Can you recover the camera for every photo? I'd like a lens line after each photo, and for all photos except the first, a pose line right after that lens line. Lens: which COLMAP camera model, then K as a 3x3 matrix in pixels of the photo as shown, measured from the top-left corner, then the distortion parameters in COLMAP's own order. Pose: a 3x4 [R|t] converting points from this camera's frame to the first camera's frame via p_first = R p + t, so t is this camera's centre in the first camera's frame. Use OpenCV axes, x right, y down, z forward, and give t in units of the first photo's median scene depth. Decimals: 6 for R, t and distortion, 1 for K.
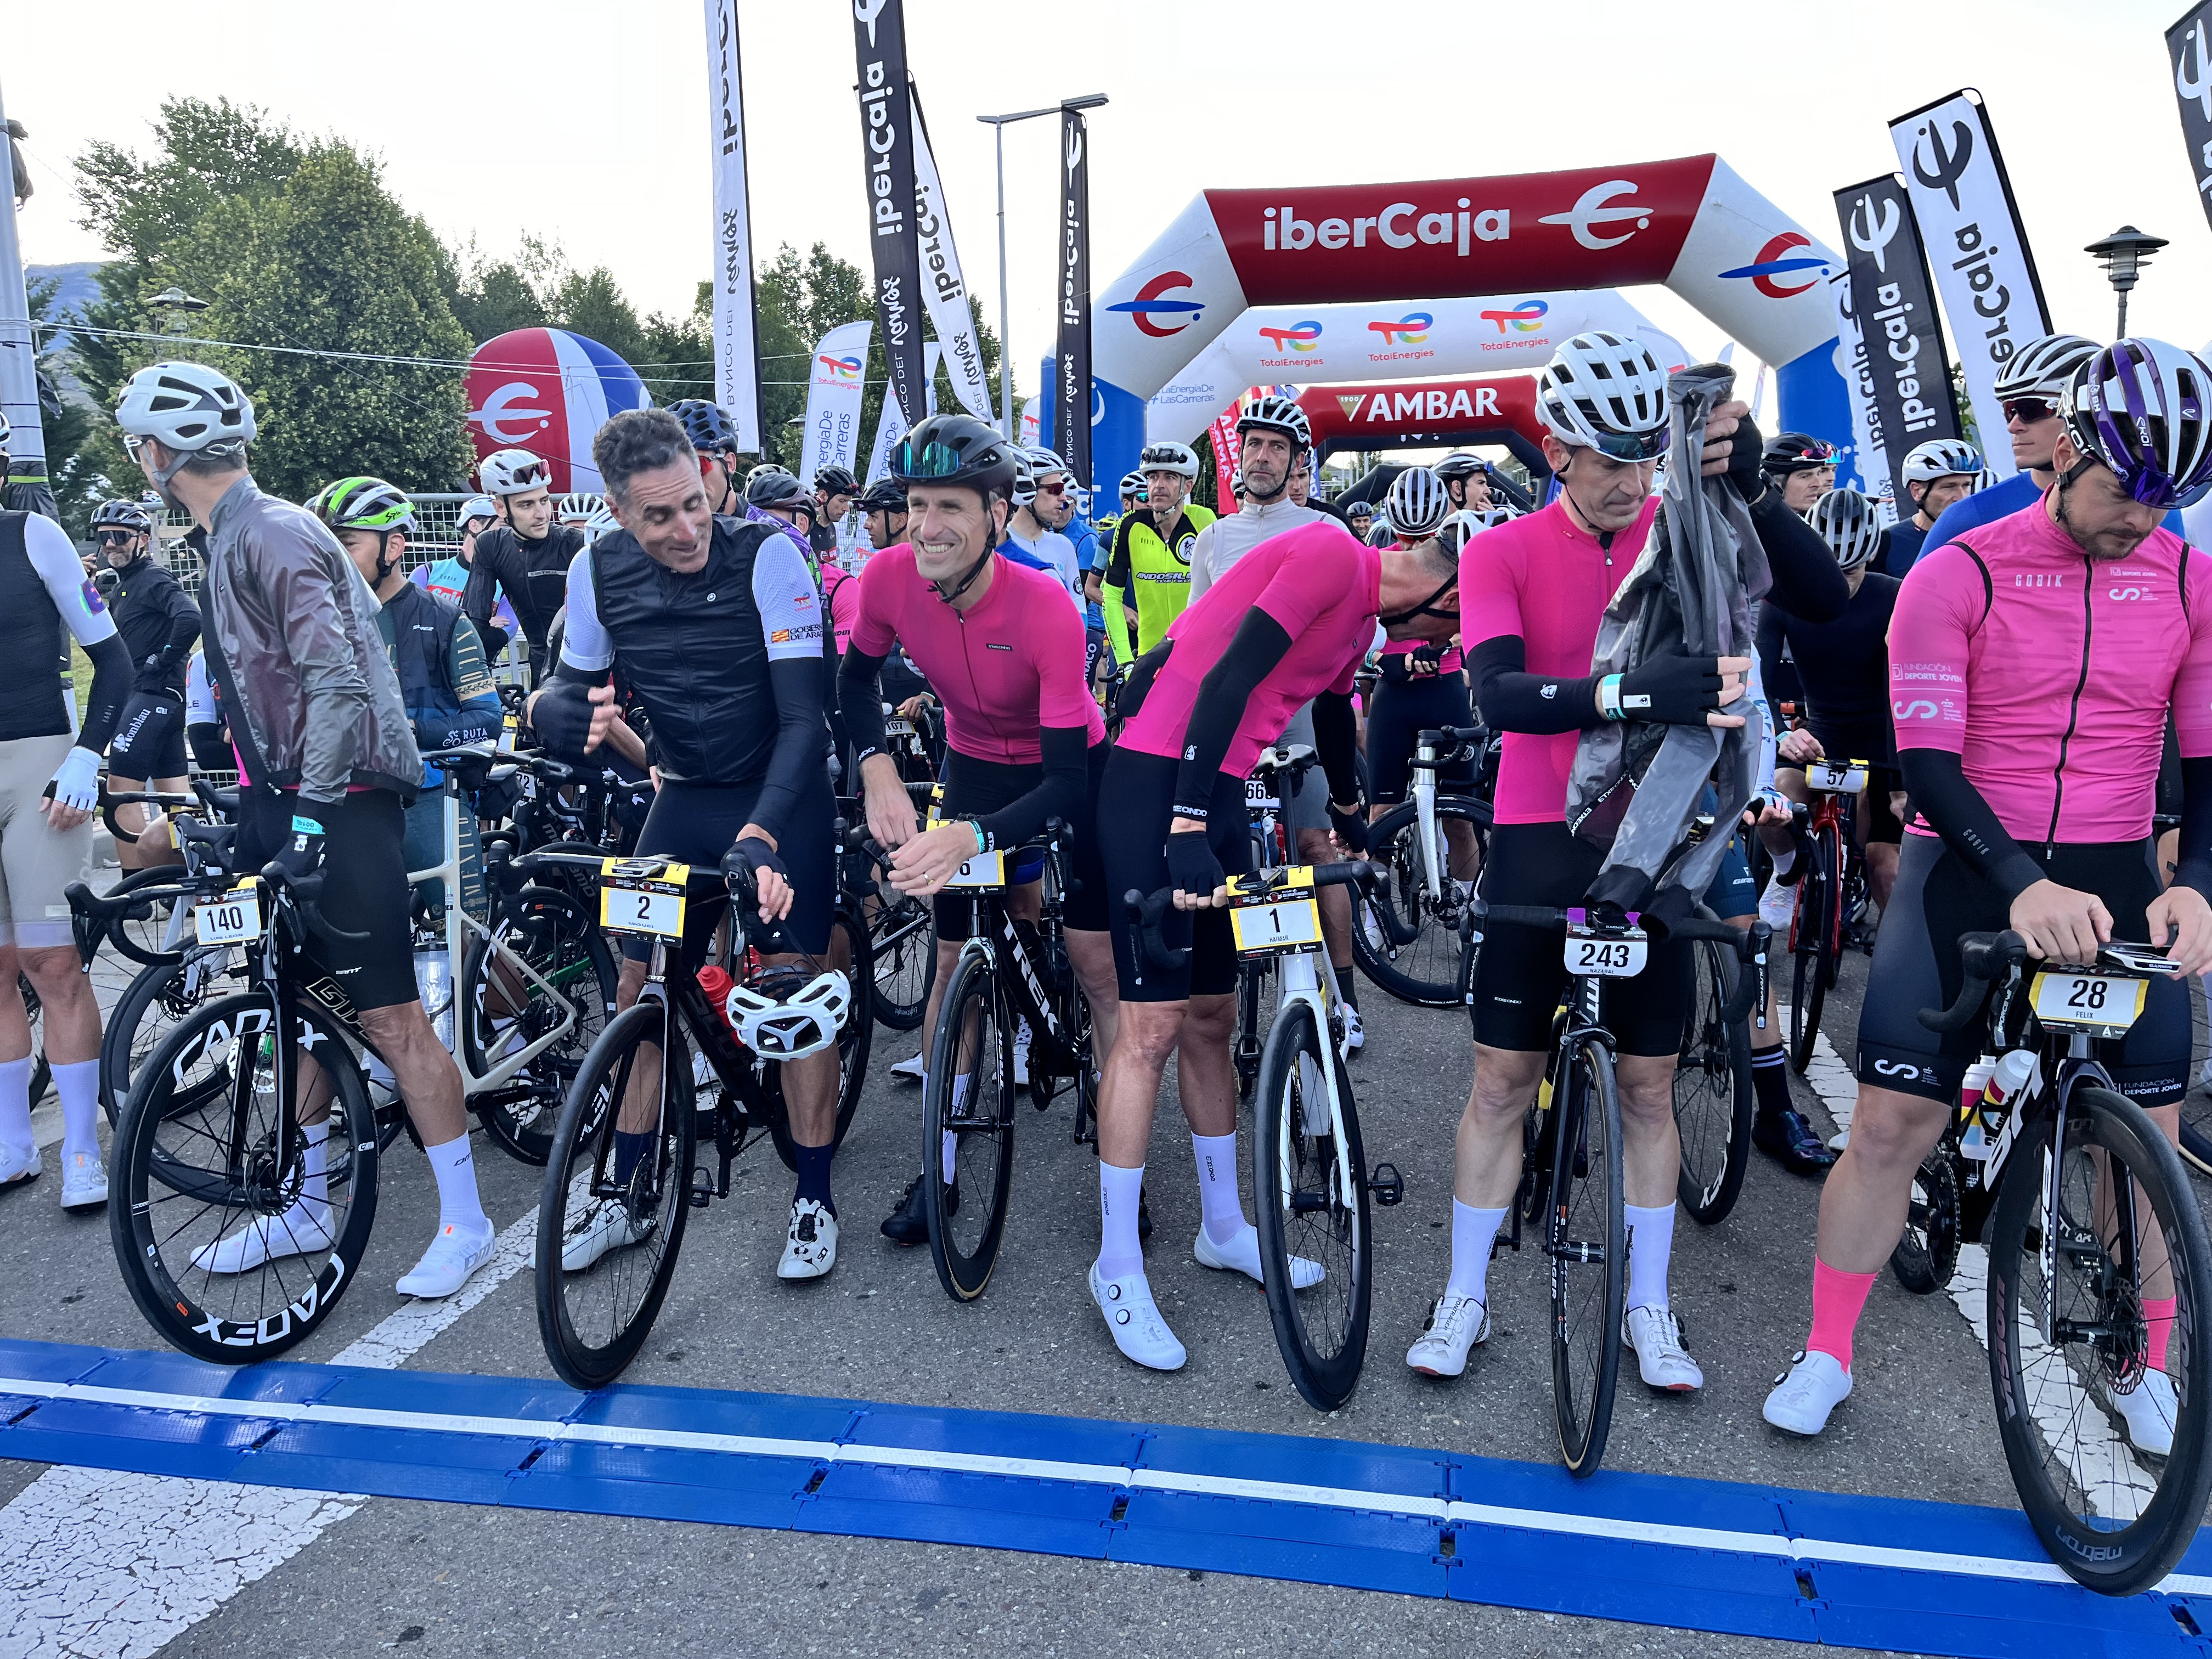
lens RADIAL K [[1658.8, 0, 1155.7], [0, 1658.8, 808.0], [0, 0, 1]] dist [0.044579, -0.049020]
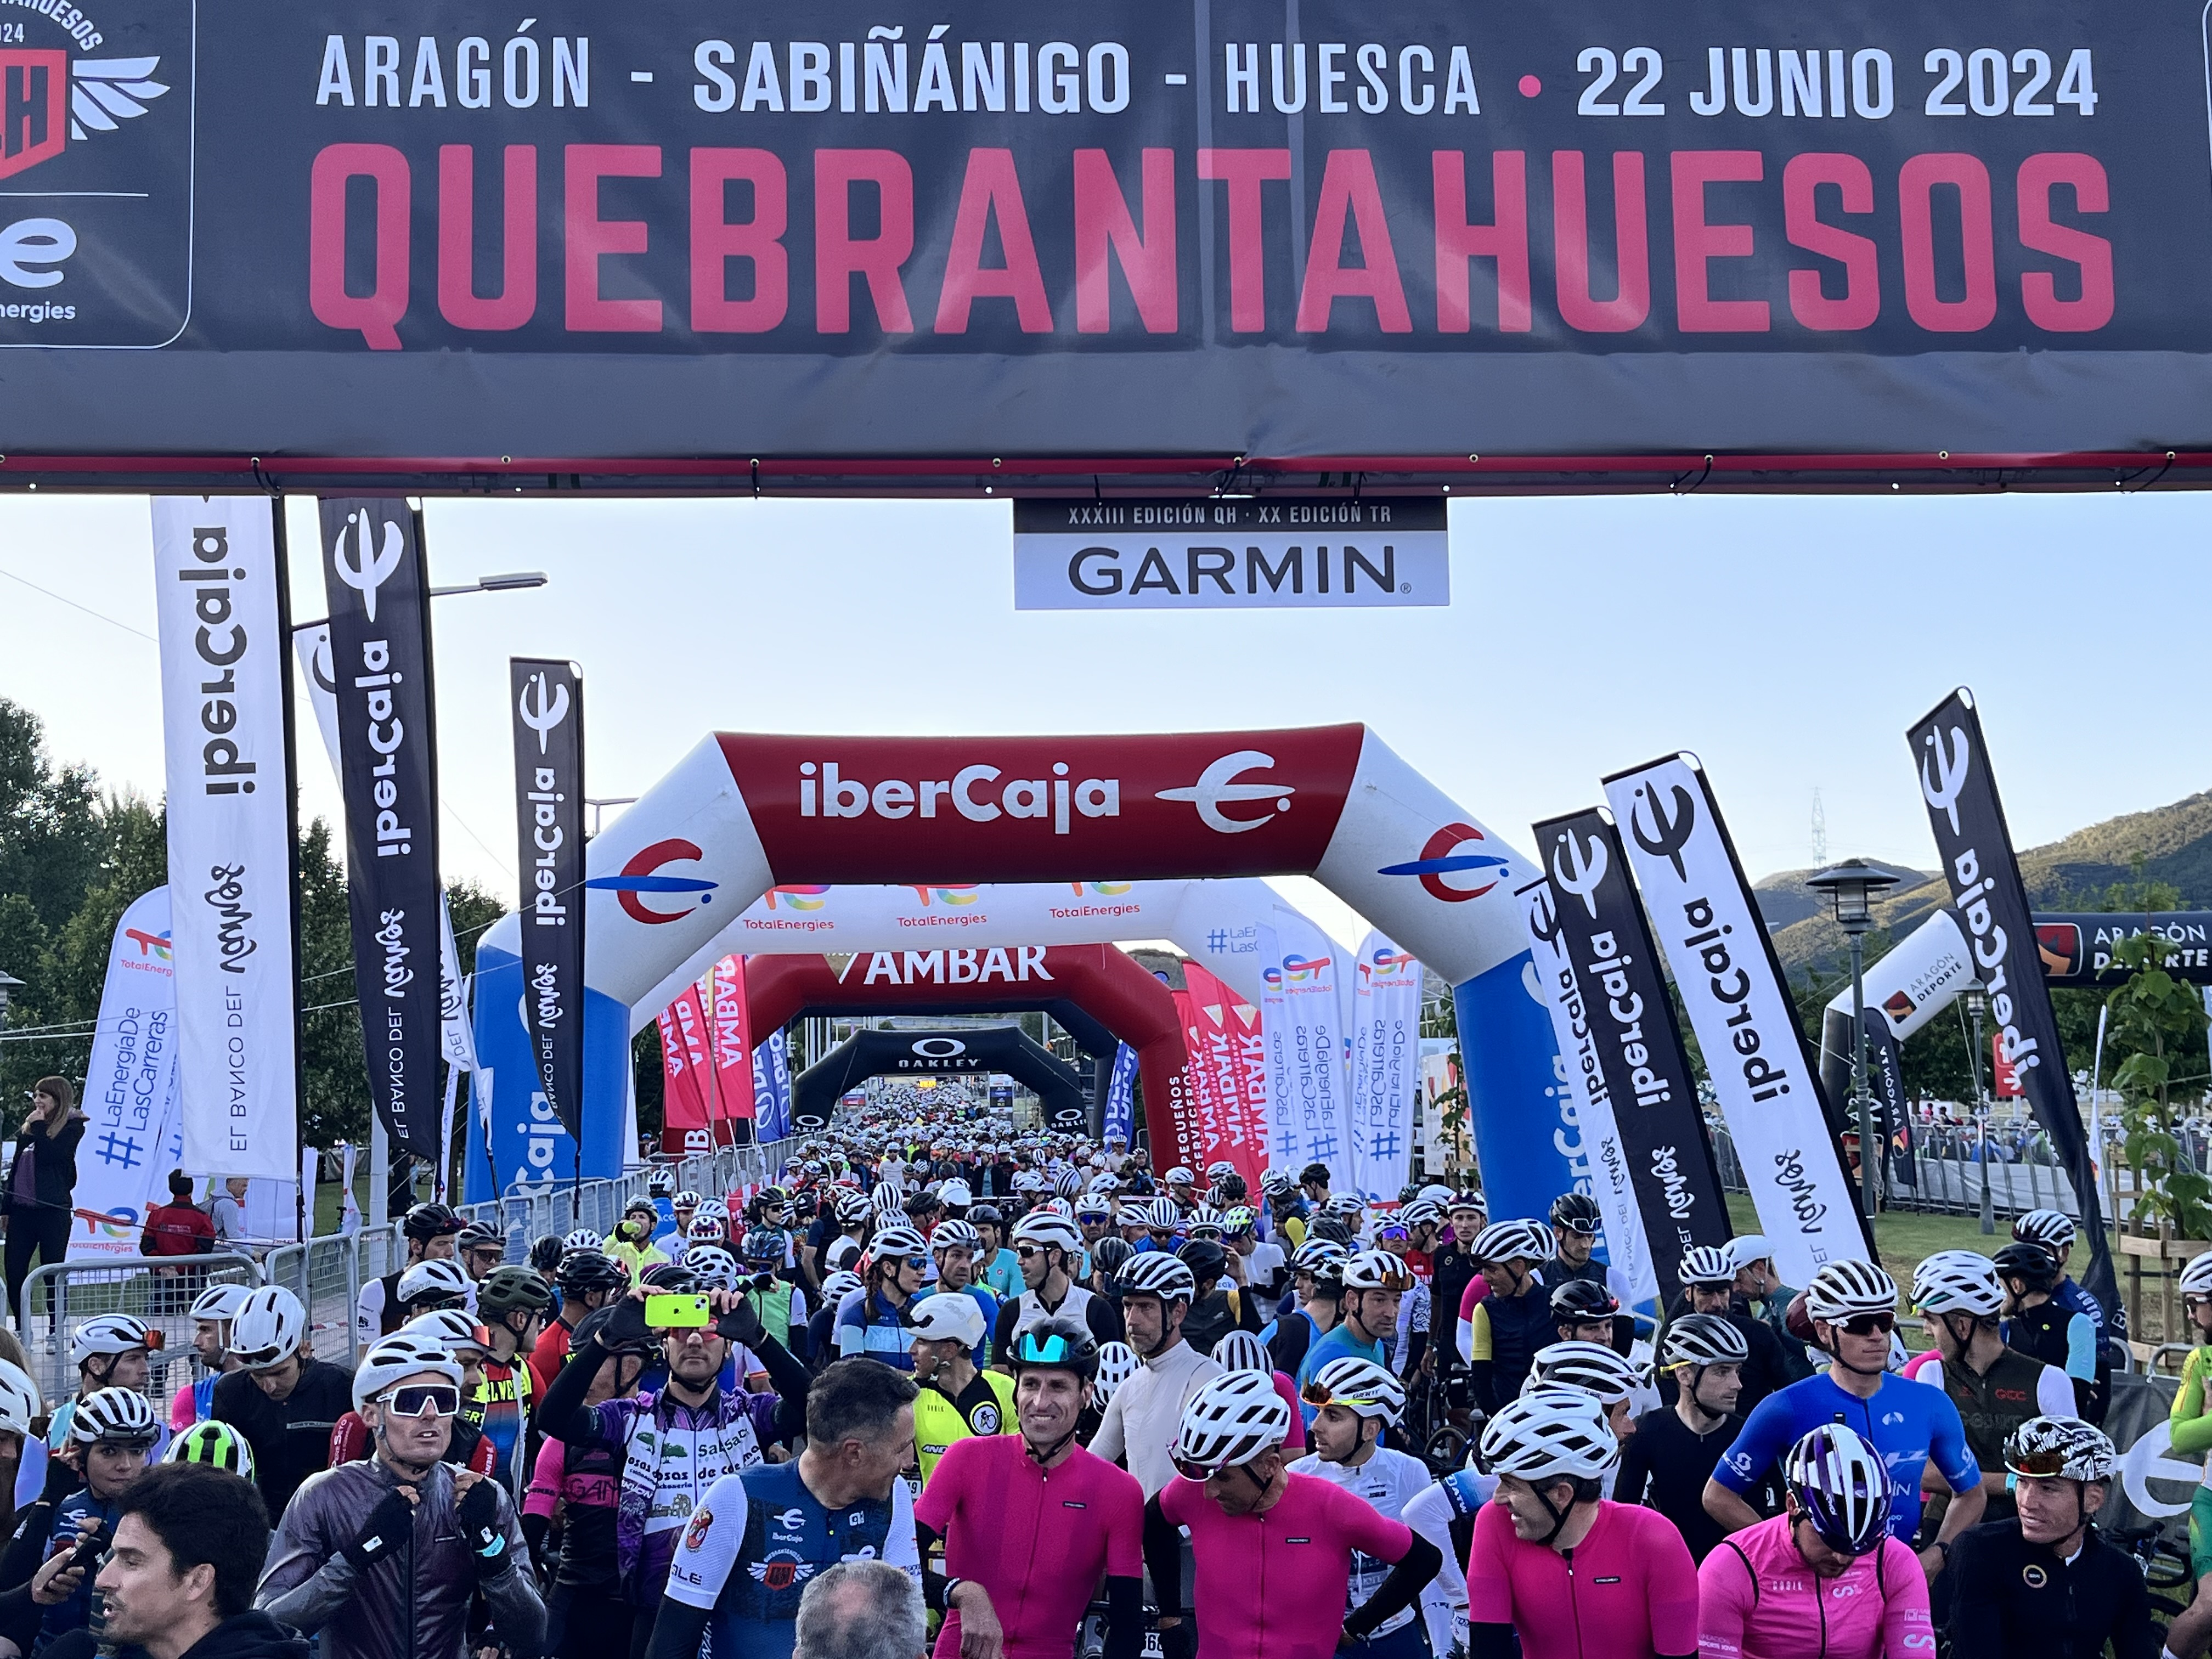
lens RADIAL K [[2604.4, 0, 1140.4], [0, 2604.4, 860.6], [0, 0, 1]] dist [0.055988, 0.000000]
pose [[0.968452, 0.032086, 0.247126, -0.062931], [0.032015, 0.967439, -0.251071, -0.015896], [-0.247135, 0.251062, 0.935891, -0.102177]]
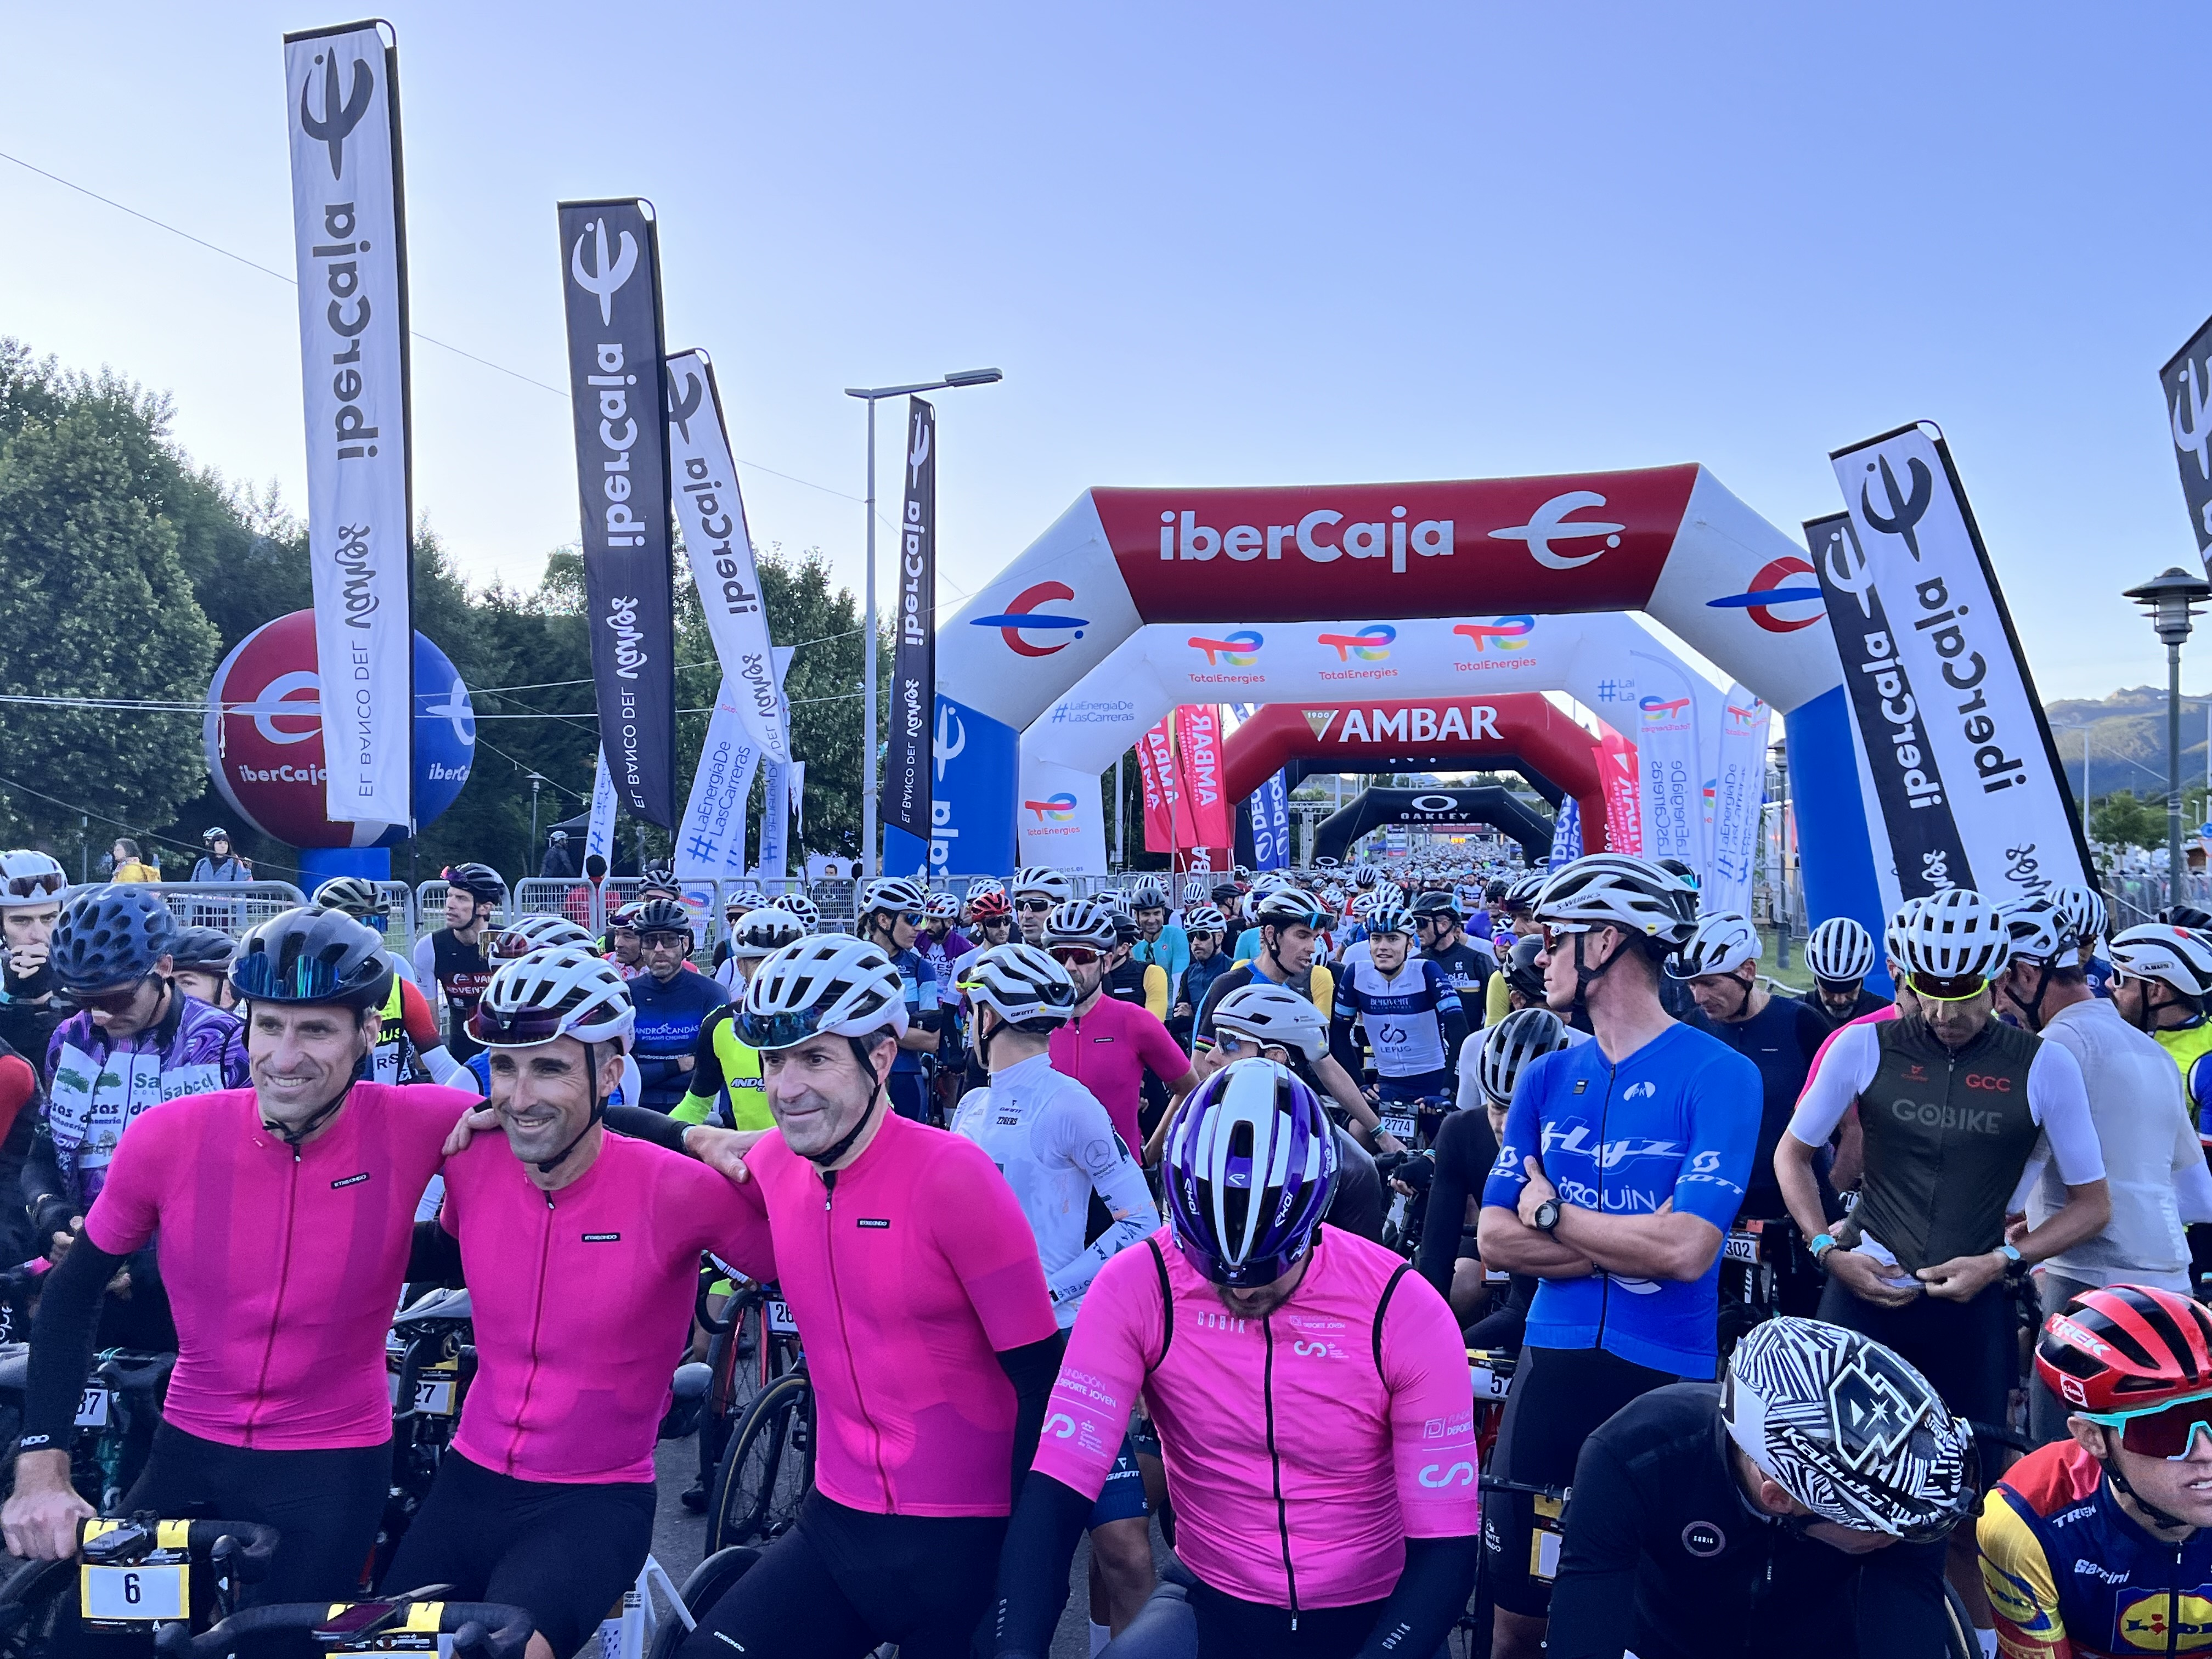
lens RADIAL K [[2077.7, 0, 1122.1], [0, 2077.7, 863.1], [0, 0, 1]] dist [0.031274, 0.000000]
pose [[0.999669, 0.025719, 0.001141, 0.041578], [-0.025212, 0.986984, -0.158831, -0.016827], [-0.005211, 0.158750, 0.987305, -0.000243]]
